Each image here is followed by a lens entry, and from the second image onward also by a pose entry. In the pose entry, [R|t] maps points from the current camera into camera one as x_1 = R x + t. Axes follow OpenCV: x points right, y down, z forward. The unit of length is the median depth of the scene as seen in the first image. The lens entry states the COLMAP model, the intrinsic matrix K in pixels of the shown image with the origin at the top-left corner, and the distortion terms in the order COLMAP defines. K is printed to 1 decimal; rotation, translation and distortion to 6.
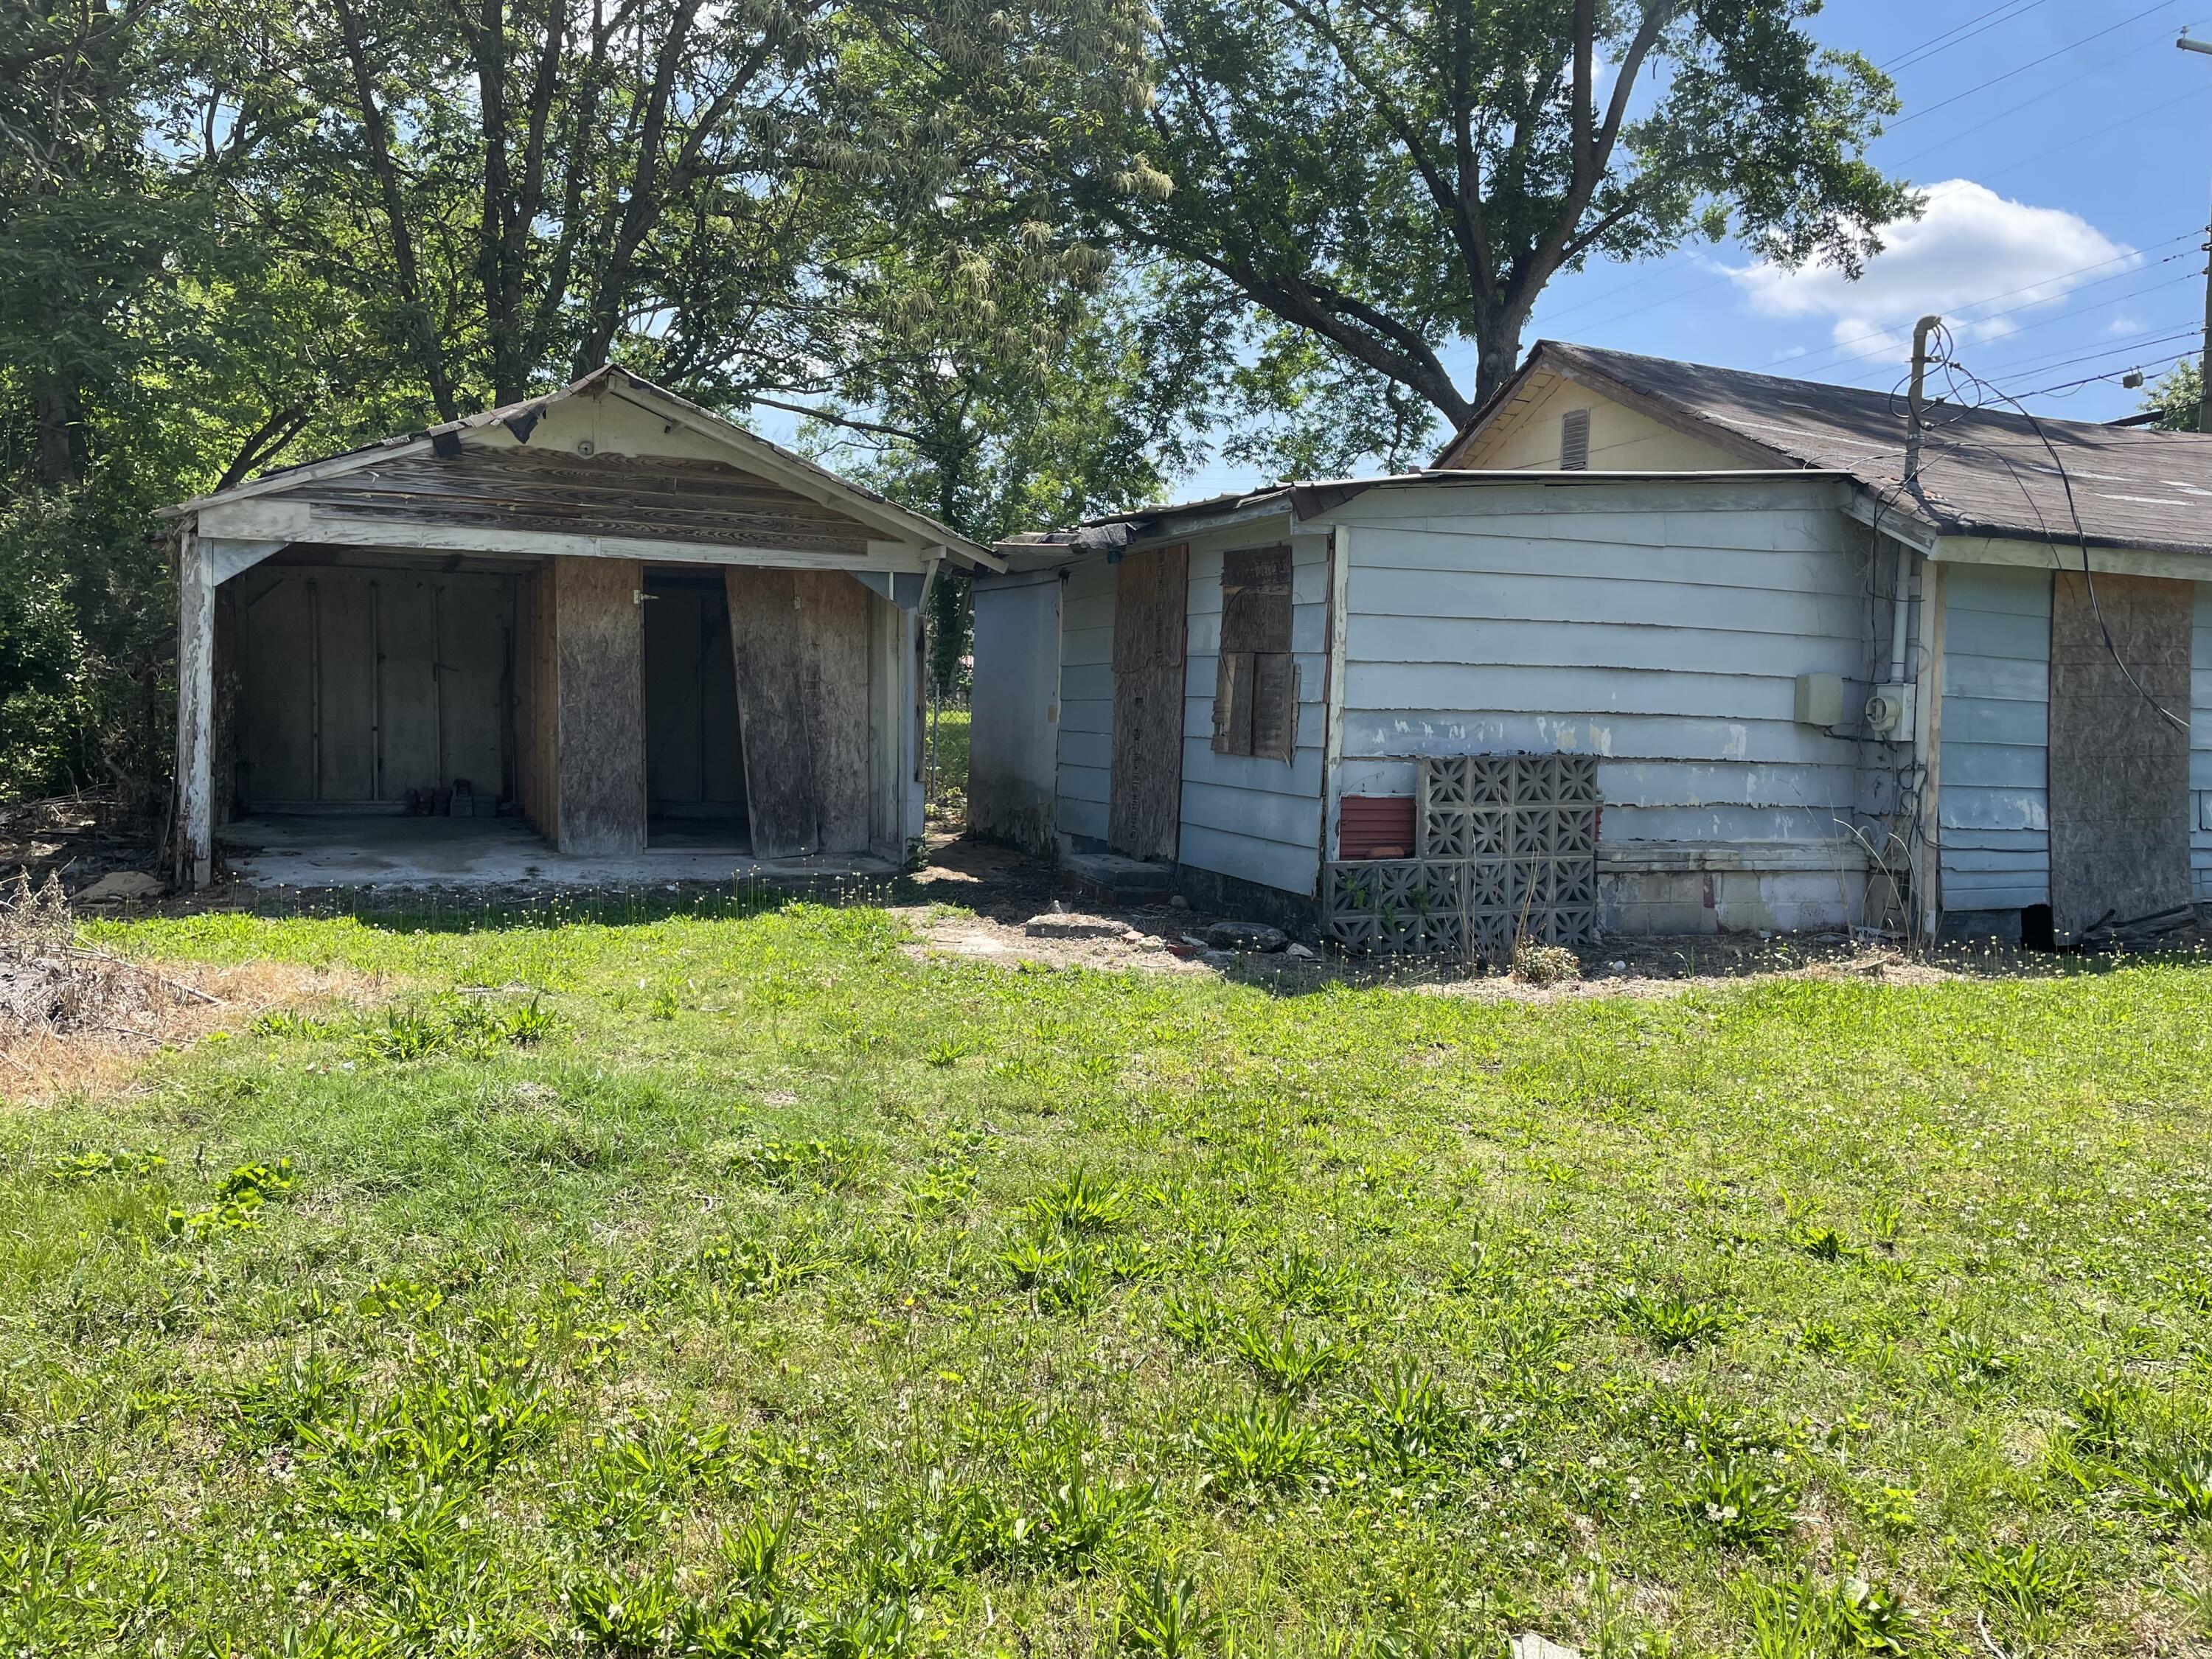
lens RADIAL K [[1667.0, 0, 1104.3], [0, 1667.0, 790.2], [0, 0, 1]] dist [0.116258, -0.162731]
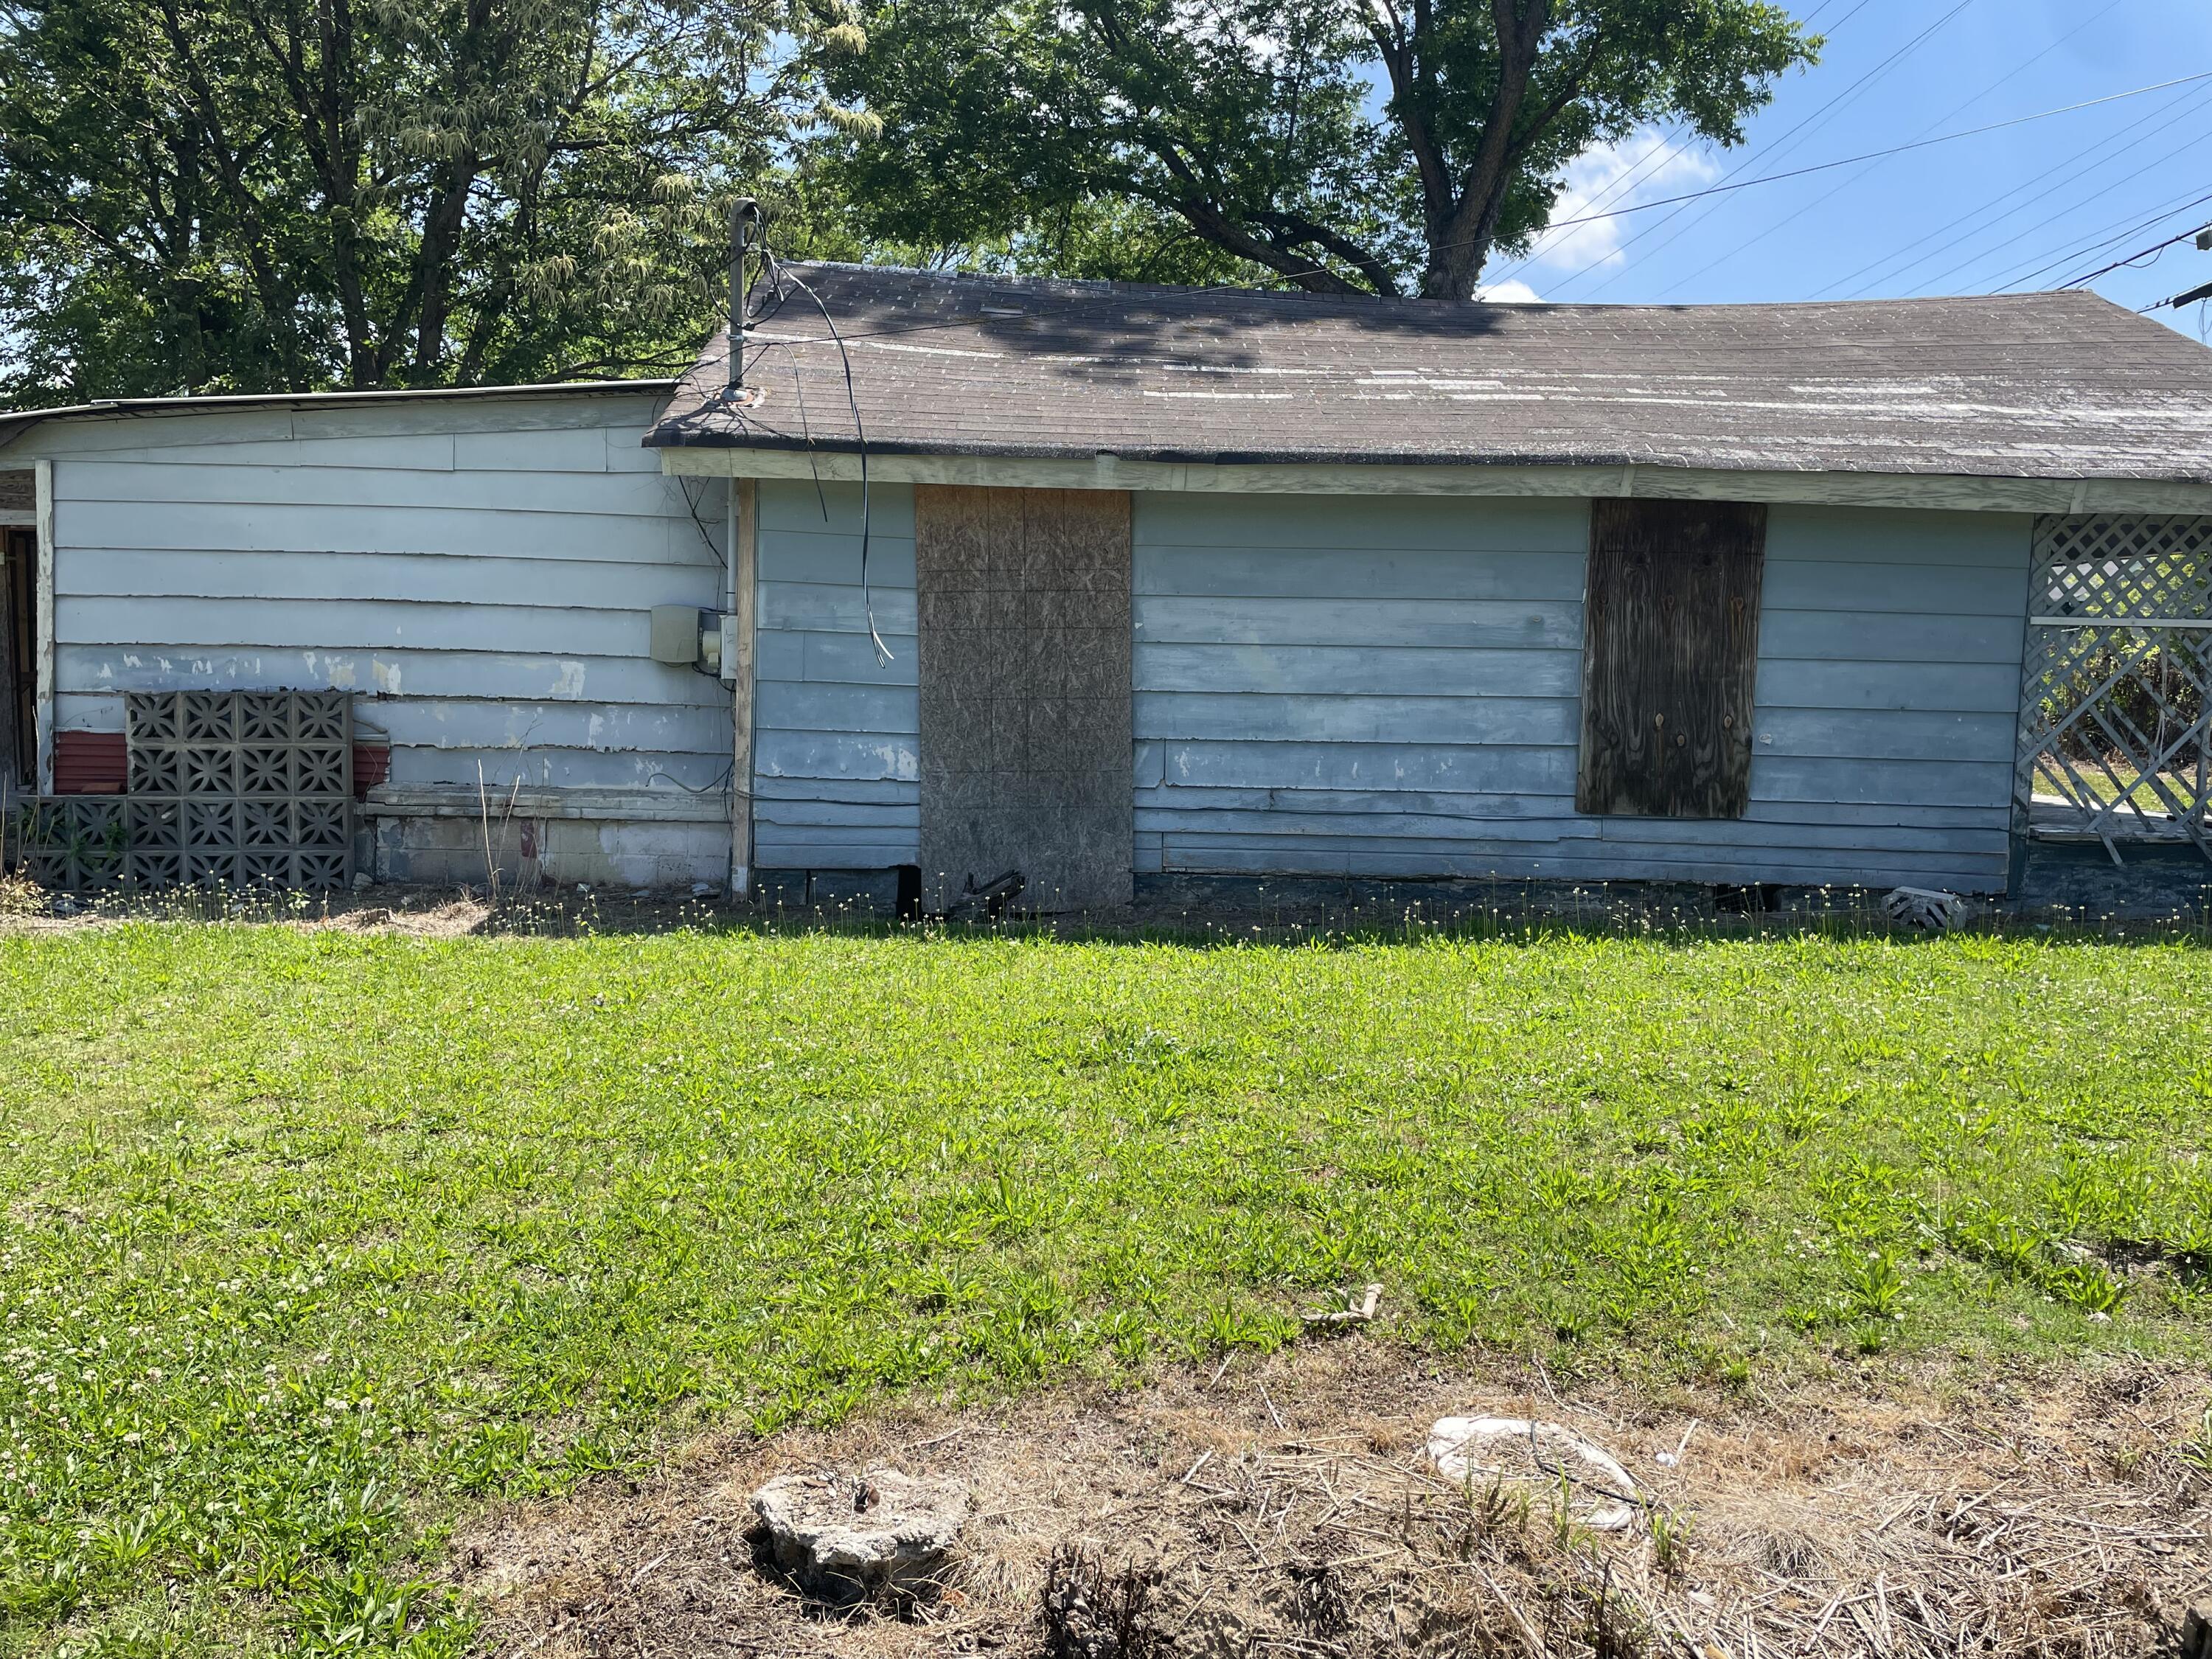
lens RADIAL K [[1667.0, 0, 1104.3], [0, 1667.0, 790.2], [0, 0, 1]] dist [0.116258, -0.162731]
pose [[0.941210, 0.017758, -0.337356, 0.973534], [-0.012547, 0.999766, 0.017623, 0.012027], [0.337590, -0.012354, 0.941212, 0.227802]]
